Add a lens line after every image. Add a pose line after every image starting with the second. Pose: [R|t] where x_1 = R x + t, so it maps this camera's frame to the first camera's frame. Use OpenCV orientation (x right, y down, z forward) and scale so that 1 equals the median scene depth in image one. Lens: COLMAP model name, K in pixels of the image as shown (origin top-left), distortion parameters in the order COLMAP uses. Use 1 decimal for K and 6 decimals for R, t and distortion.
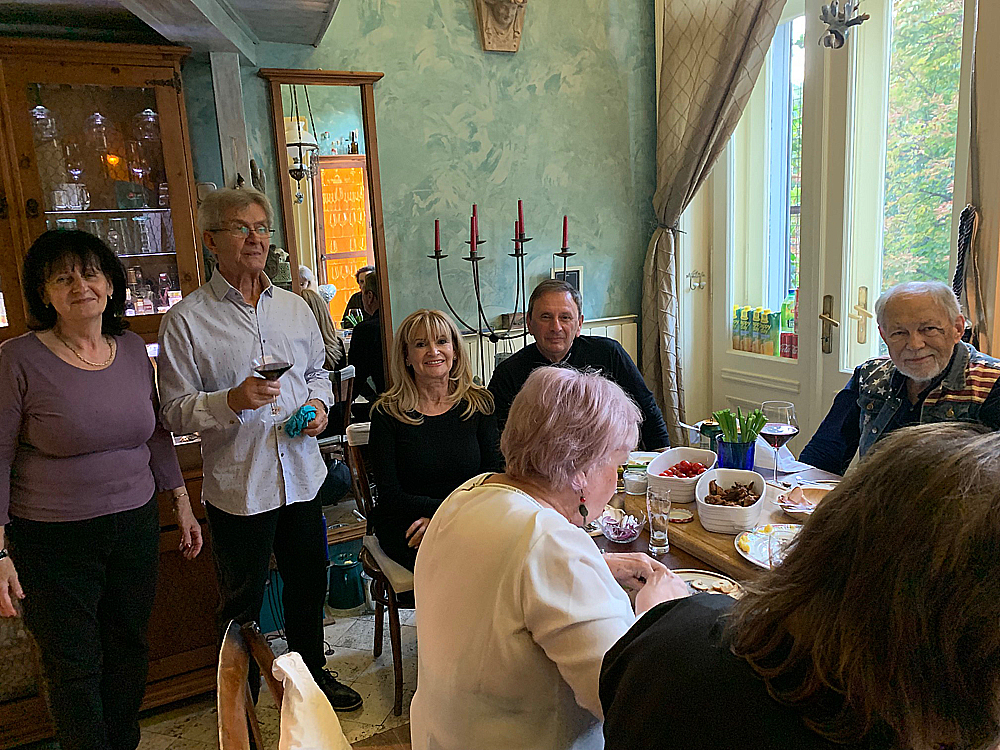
lens RADIAL K [[700.0, 0, 500.0], [0, 700.0, 375.0], [0, 0, 1]] dist [-0.060164, -0.001581]
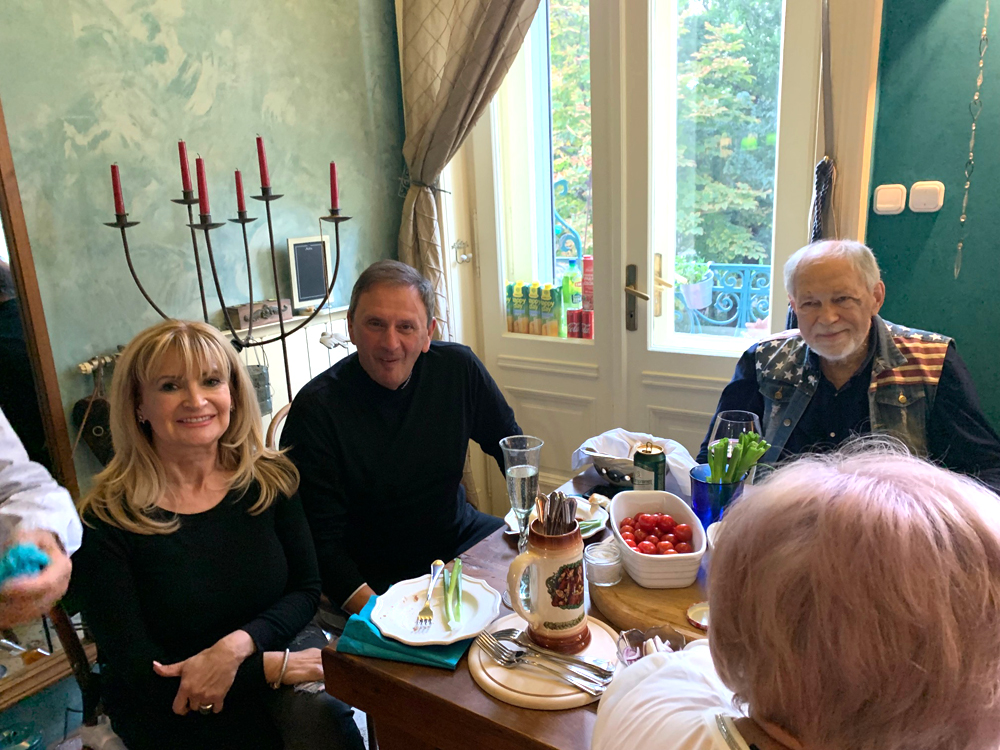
lens RADIAL K [[700.0, 0, 500.0], [0, 700.0, 375.0], [0, 0, 1]] dist [-0.060164, -0.001581]
pose [[0.865727, -0.112421, 0.487729, -0.105224], [0.095030, 0.993643, 0.060354, -0.043220], [-0.491413, -0.005901, 0.870907, 0.304835]]
